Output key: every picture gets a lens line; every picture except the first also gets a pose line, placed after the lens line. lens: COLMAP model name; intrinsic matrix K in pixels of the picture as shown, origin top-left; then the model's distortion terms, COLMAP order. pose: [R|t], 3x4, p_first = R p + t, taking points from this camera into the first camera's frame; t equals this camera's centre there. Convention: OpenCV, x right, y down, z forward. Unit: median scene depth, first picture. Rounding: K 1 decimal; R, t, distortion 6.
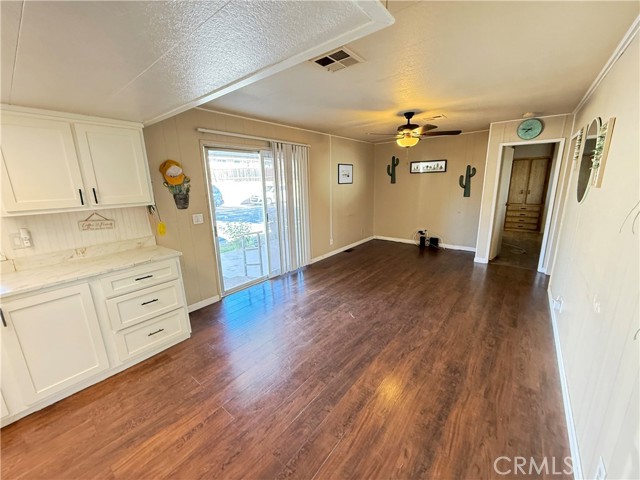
lens RADIAL K [[255.7, 0, 318.6], [0, 255.7, 240.9], [0, 0, 1]] dist [-0.000692, -0.000096]
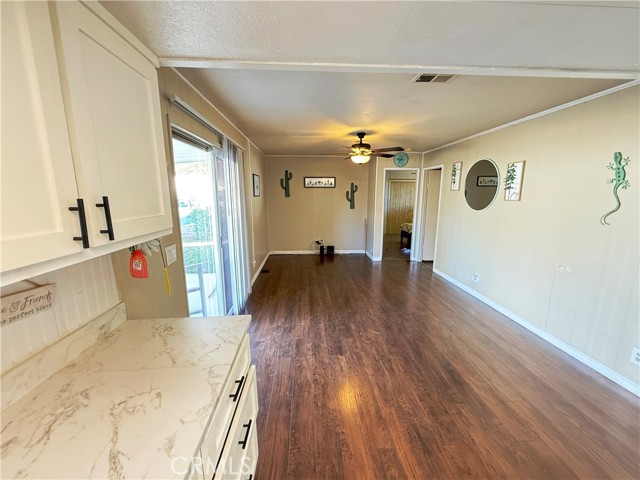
lens RADIAL K [[255.7, 0, 318.6], [0, 255.7, 240.9], [0, 0, 1]] dist [-0.000692, -0.000096]
pose [[0.741432, -0.099912, 0.663548, -0.449814], [0.134890, 0.990859, -0.001526, -0.053766], [-0.657330, 0.090638, 0.748132, 0.278471]]
